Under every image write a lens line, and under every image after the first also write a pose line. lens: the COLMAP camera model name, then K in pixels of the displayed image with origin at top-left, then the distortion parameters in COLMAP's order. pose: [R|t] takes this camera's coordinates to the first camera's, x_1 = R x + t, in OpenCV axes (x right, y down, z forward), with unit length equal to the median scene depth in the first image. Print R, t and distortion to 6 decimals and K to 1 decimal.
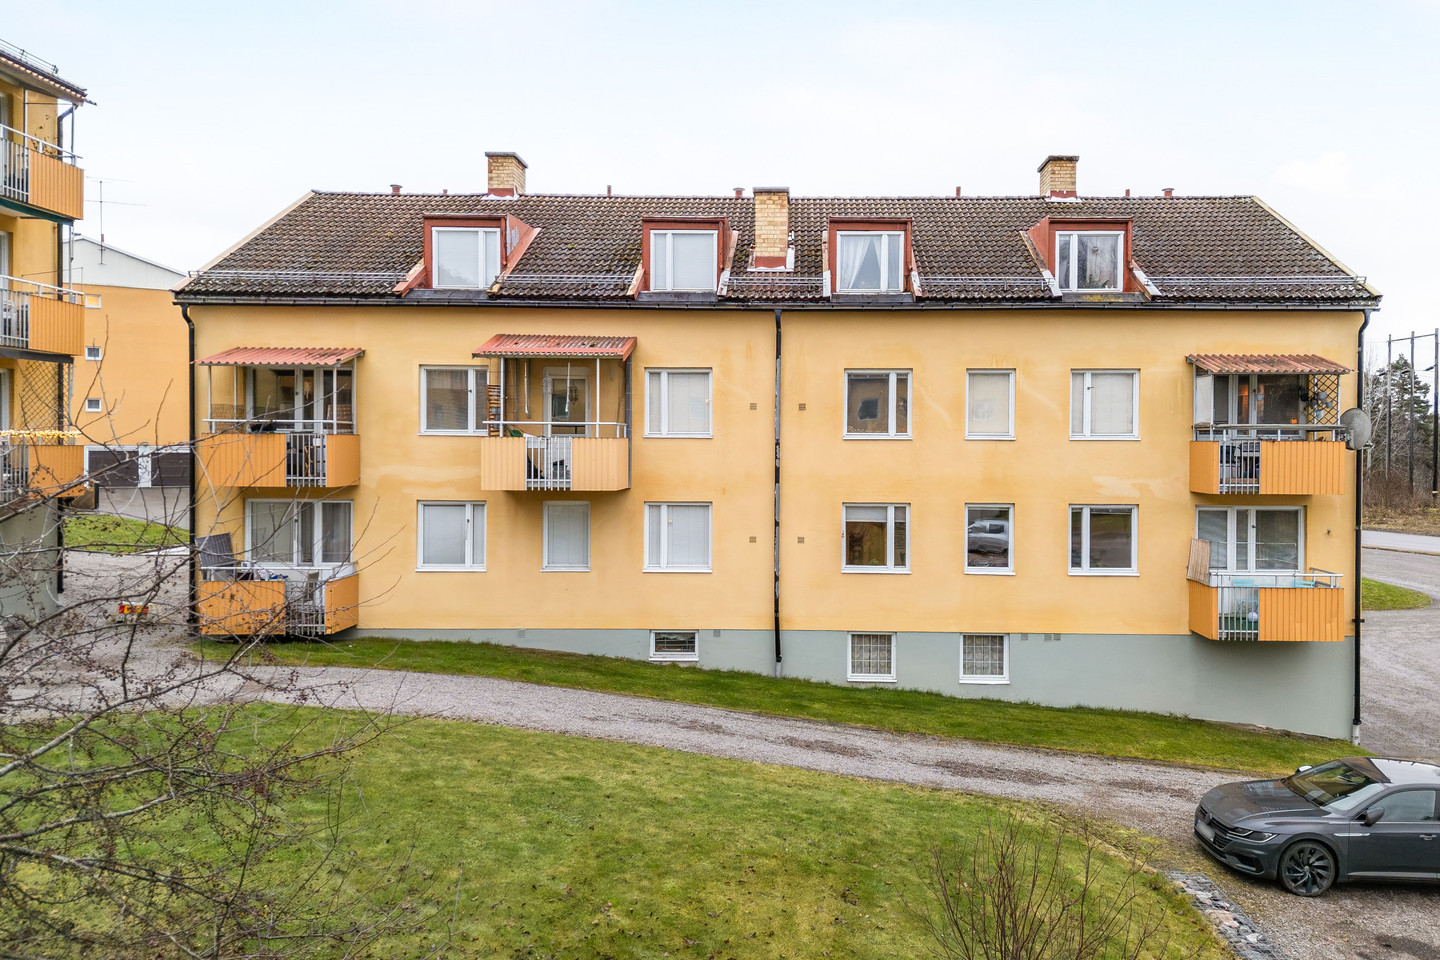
lens RADIAL K [[1103.5, 0, 719.4], [0, 1103.5, 436.9], [0, 0, 1]] dist [0.060735, -0.047976]
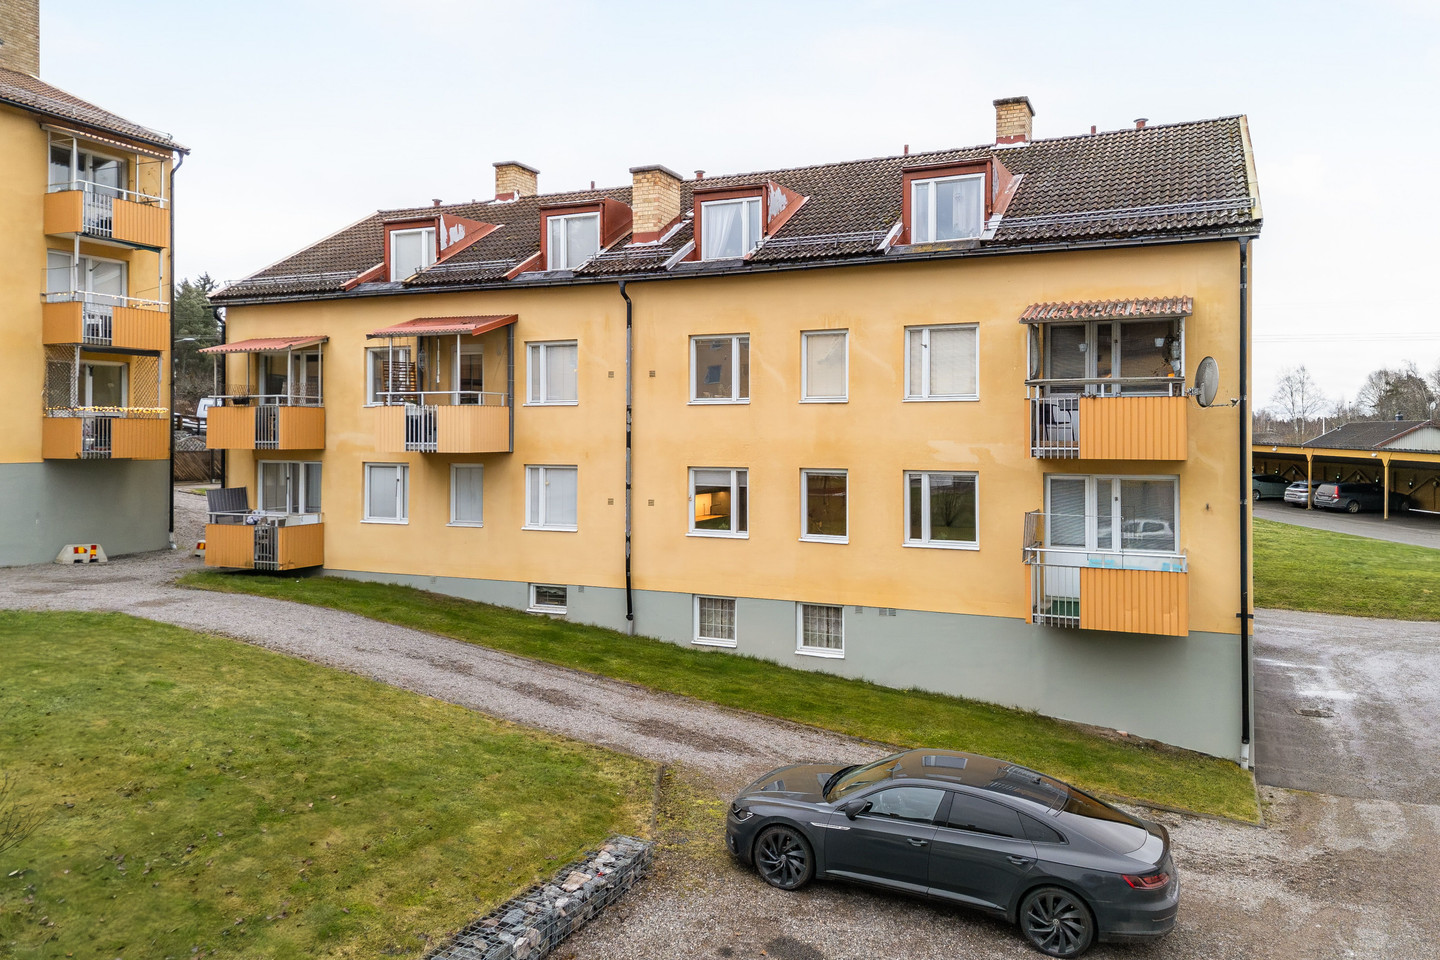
lens RADIAL K [[1056.0, 0, 721.4], [0, 1056.0, 404.9], [0, 0, 1]] dist [0.052039, -0.005345]
pose [[0.912016, -0.015689, -0.409855, 0.539215], [0.005245, 0.999633, -0.026593, 0.028453], [0.410122, 0.022103, 0.911763, 0.123545]]
